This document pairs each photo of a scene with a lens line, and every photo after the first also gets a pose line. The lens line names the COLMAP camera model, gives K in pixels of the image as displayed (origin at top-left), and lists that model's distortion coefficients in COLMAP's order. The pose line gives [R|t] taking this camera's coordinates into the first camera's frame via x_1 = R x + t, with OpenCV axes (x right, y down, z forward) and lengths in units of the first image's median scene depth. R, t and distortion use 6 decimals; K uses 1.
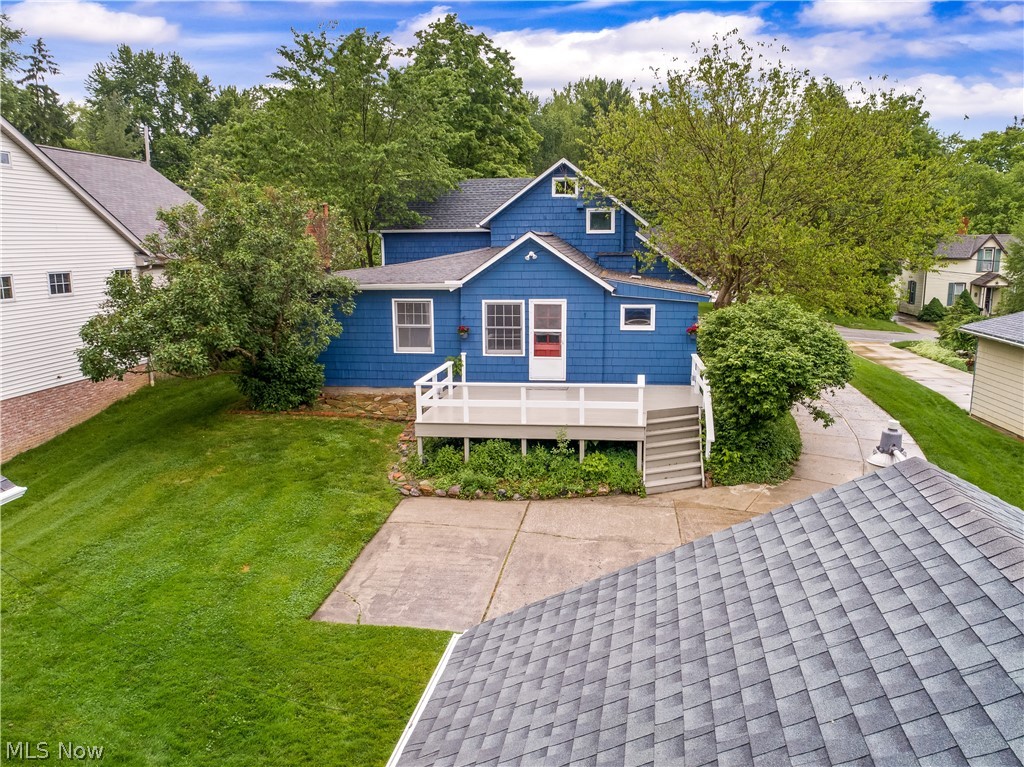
lens RADIAL K [[769.2, 0, 512.0], [0, 769.2, 383.5], [0, 0, 1]] dist [-0.007392, 0.011501]
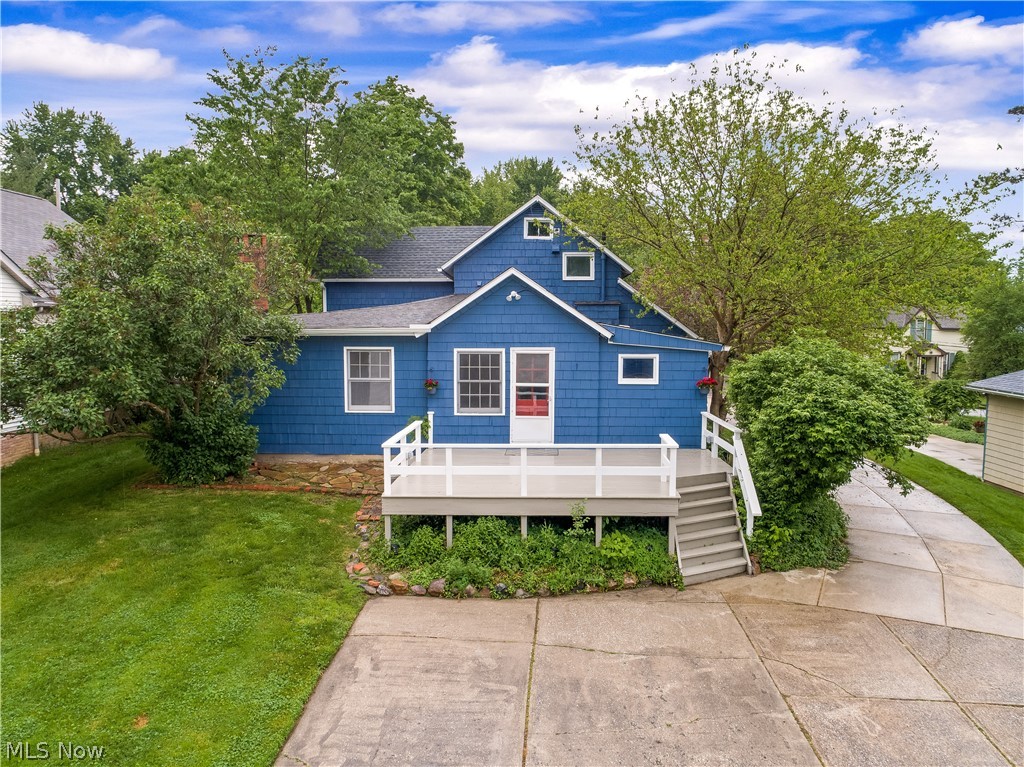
lens RADIAL K [[769.2, 0, 512.0], [0, 769.2, 383.5], [0, 0, 1]] dist [-0.007392, 0.011501]
pose [[0.995652, 0.001278, 0.093144, -0.063214], [0.007703, 0.995351, -0.096003, 0.012128], [-0.092834, 0.096303, 0.991013, 0.198599]]
